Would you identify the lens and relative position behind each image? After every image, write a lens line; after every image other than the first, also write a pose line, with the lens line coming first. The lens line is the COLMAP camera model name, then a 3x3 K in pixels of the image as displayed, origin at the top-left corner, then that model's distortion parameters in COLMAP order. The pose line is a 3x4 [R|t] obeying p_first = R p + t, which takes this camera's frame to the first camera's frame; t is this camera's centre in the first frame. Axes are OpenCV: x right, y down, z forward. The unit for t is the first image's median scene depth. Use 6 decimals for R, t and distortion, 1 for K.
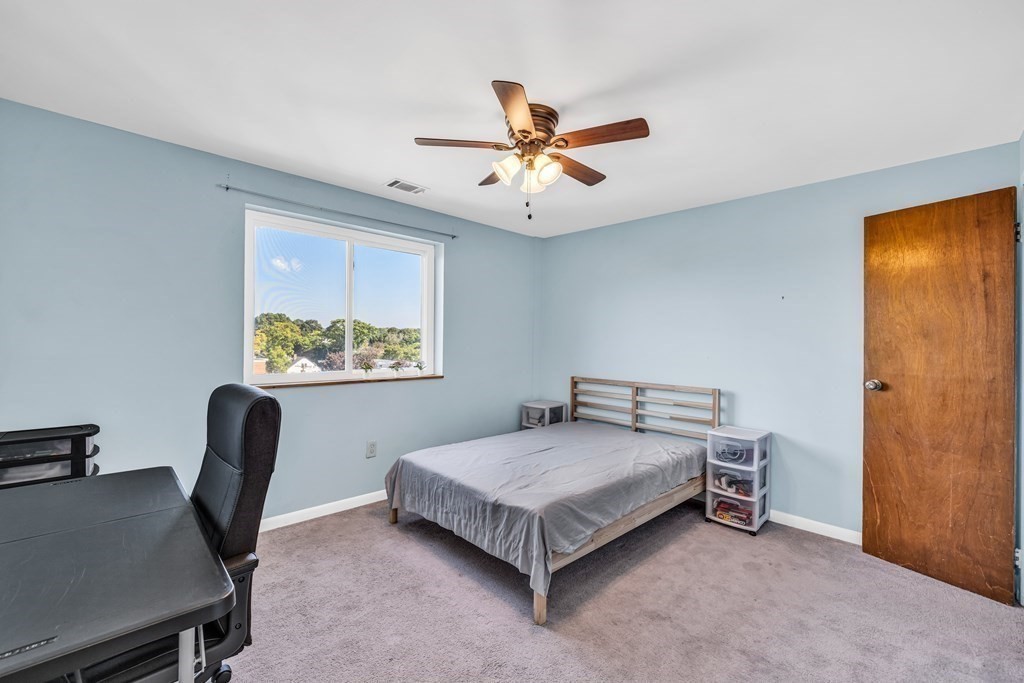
lens RADIAL K [[455.8, 0, 517.9], [0, 455.8, 340.9], [0, 0, 1]] dist [0.000955, -0.000147]
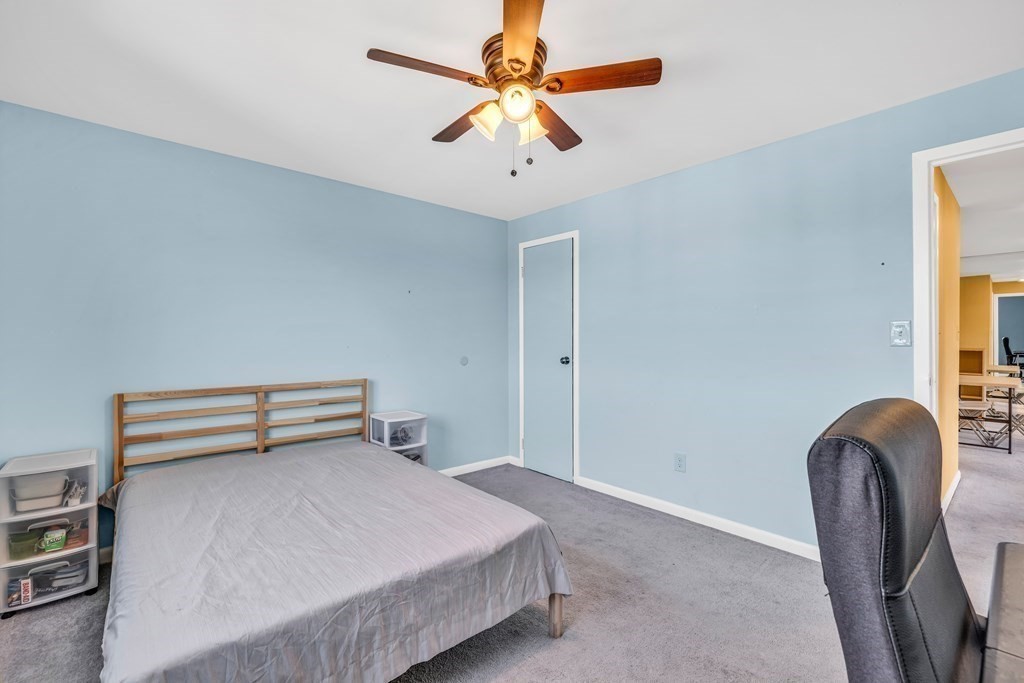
lens RADIAL K [[455.8, 0, 517.9], [0, 455.8, 340.9], [0, 0, 1]] dist [0.000955, -0.000147]
pose [[0.011429, -0.018677, 0.999760, -0.516604], [-0.001184, 0.999825, 0.018692, 0.006748], [-0.999934, -0.001398, 0.011405, 0.646797]]
